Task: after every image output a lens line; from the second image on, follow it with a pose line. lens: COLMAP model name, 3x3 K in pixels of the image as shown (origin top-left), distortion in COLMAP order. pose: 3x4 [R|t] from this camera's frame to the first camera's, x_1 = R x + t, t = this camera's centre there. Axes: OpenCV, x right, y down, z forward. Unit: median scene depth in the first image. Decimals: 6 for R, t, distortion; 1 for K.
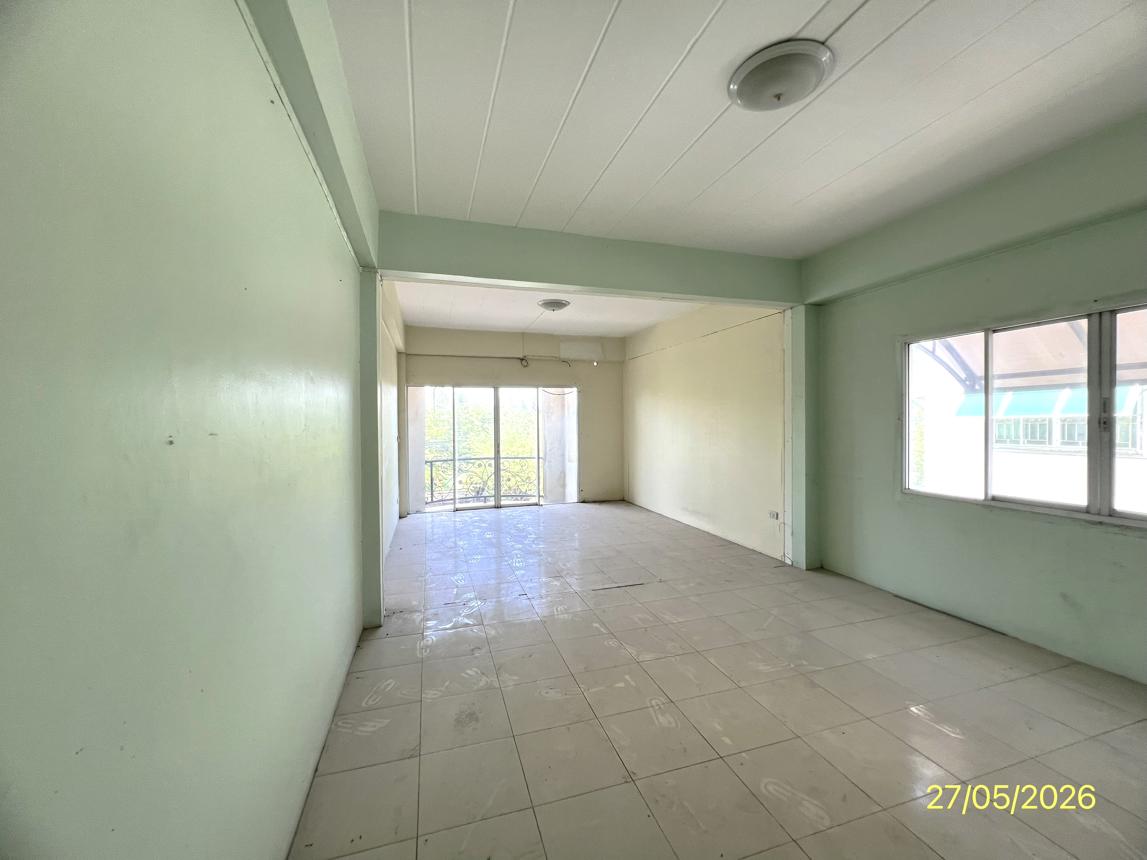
lens RADIAL K [[457.2, 0, 564.7], [0, 457.2, 433.2], [0, 0, 1]] dist [-0.008134, 0.000294]
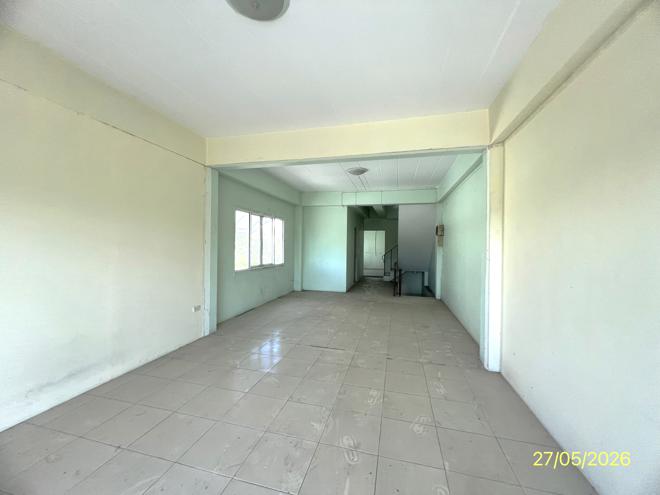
lens RADIAL K [[263.1, 0, 326.1], [0, 263.1, 242.6], [0, 0, 1]] dist [-0.008134, 0.000294]
pose [[-0.851868, 0.004208, 0.523740, -0.351905], [0.009738, 0.999922, 0.007804, -0.028008], [-0.523667, 0.011748, -0.851842, 1.767428]]
